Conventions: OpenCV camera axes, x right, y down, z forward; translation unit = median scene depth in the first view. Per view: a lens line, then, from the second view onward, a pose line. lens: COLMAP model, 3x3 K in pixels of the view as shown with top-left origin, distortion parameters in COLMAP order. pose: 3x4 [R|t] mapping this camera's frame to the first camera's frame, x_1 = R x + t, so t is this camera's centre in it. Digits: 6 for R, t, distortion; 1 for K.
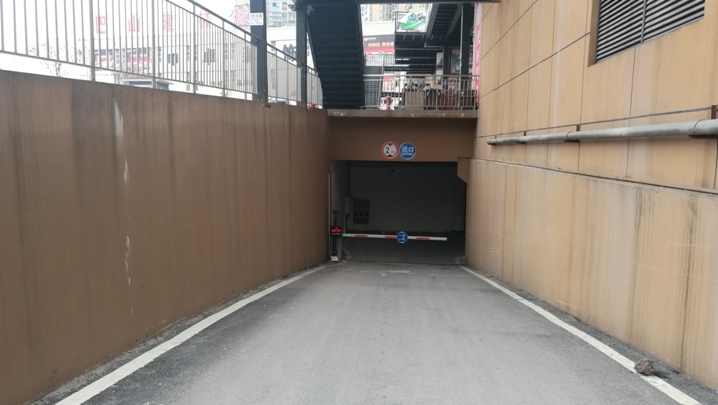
lens RADIAL K [[573.6, 0, 359.0], [0, 573.6, 202.5], [0, 0, 1]] dist [0.047645, -0.000206]
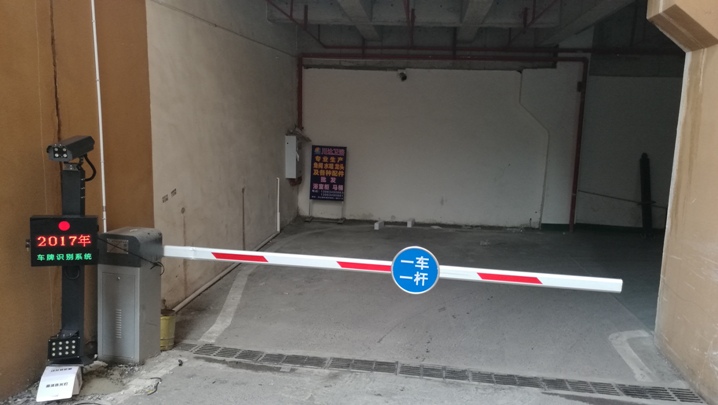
lens RADIAL K [[573.6, 0, 359.0], [0, 573.6, 202.5], [0, 0, 1]] dist [0.047645, -0.000206]
pose [[0.998798, 0.022936, -0.043324, 0.047526], [-0.021154, 0.998929, 0.041157, 0.019418], [0.044221, -0.040191, 0.998213, 0.590058]]
